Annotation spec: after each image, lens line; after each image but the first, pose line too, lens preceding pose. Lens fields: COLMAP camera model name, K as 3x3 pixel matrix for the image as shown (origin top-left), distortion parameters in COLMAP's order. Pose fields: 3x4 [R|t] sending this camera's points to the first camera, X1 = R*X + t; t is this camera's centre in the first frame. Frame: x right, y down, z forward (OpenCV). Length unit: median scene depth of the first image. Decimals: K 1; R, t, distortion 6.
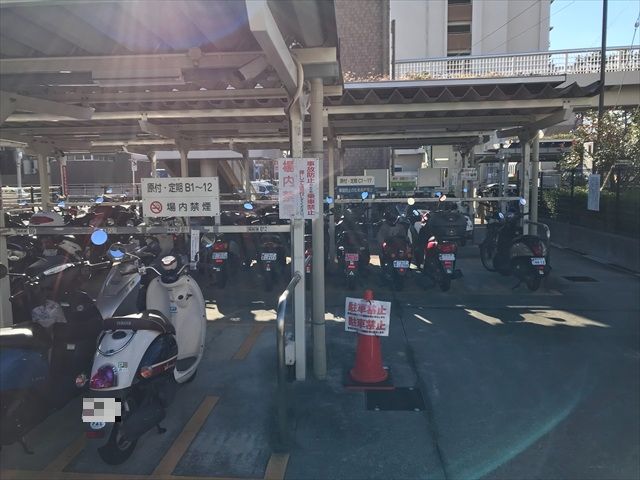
lens RADIAL K [[517.8, 0, 316.3], [0, 517.8, 239.7], [0, 0, 1]] dist [0.014335, -0.001802]
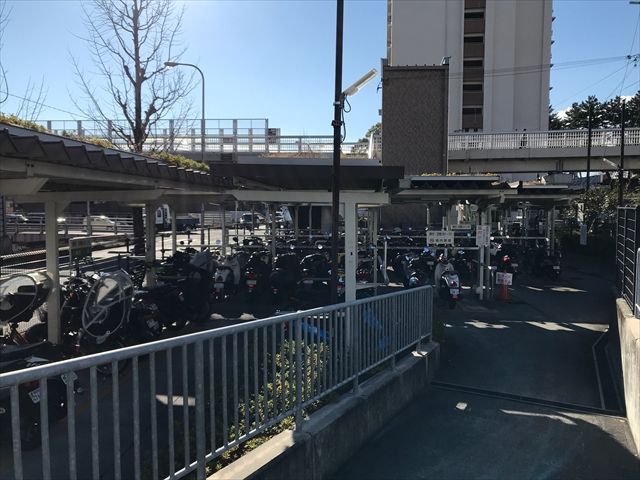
lens RADIAL K [[517.8, 0, 316.3], [0, 517.8, 239.7], [0, 0, 1]] dist [0.014335, -0.001802]
pose [[0.999782, 0.020608, 0.003441, -0.585069], [-0.020387, 0.998269, -0.055159, 0.065502], [-0.004572, 0.055077, 0.998472, -1.168089]]
